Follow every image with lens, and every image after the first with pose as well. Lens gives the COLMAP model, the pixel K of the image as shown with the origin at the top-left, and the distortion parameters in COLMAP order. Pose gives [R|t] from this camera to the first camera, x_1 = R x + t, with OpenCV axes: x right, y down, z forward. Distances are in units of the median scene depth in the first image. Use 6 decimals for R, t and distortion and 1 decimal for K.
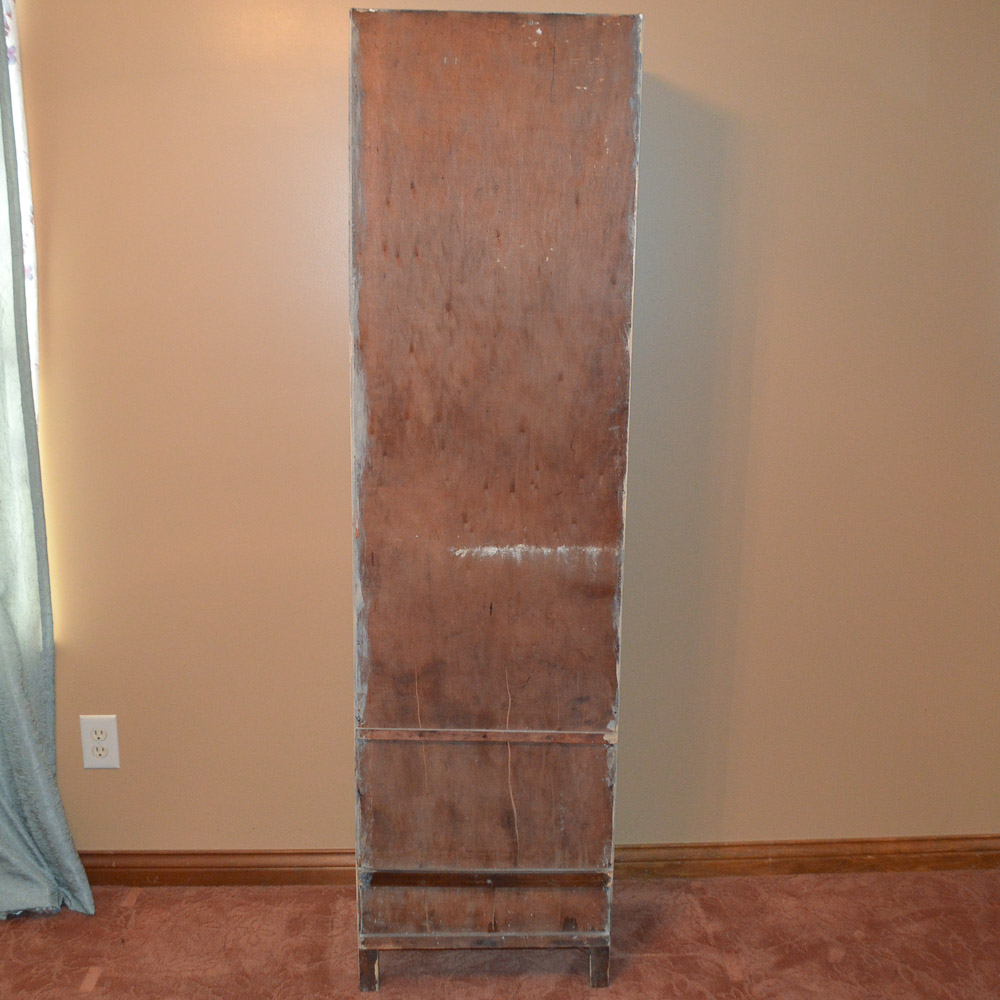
lens RADIAL K [[1285.8, 0, 509.4], [0, 1285.8, 502.0], [0, 0, 1]] dist [-0.057390, 0.000000]
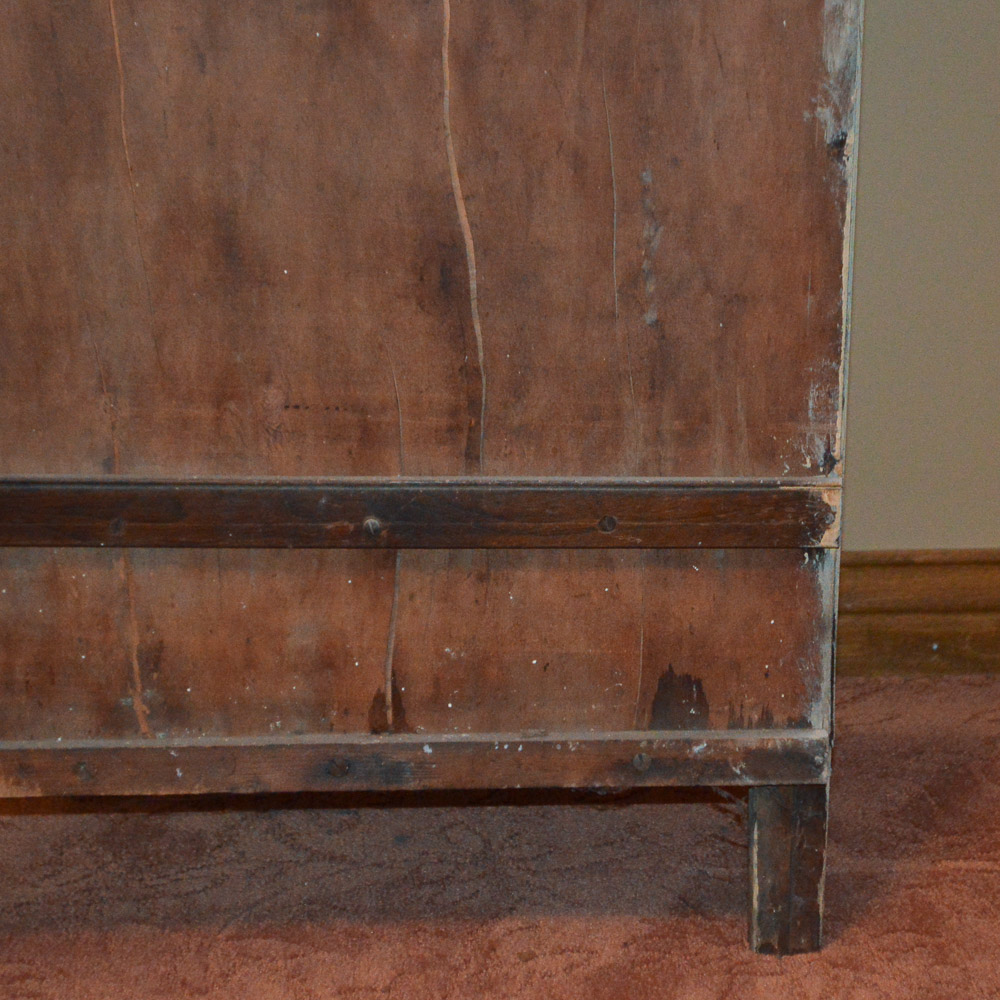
lens RADIAL K [[3635.4, 0, 571.7], [0, 3635.4, 514.8], [0, 0, 1]] dist [0.093415, 0.000000]
pose [[0.999154, -0.008783, 0.040171, -0.004975], [0.005268, 0.996213, 0.086785, 0.231638], [-0.040781, -0.086500, 0.995417, 0.258807]]
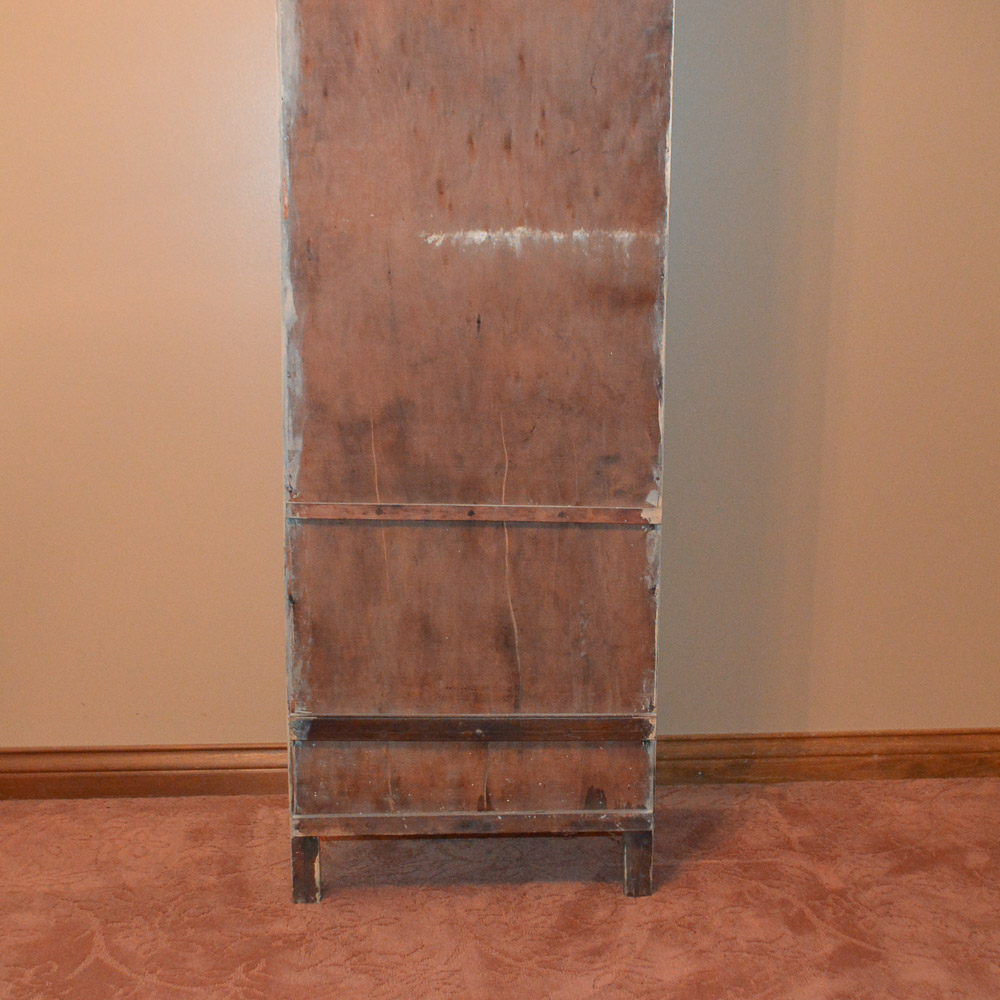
lens RADIAL K [[1776.2, 0, 498.8], [0, 1776.2, 512.0], [0, 0, 1]] dist [-0.034099, 0.000000]
pose [[0.999901, -0.010176, 0.009687, -0.013232], [0.010282, 0.999887, -0.010968, 0.188851], [-0.009574, 0.011066, 0.999893, 0.034410]]
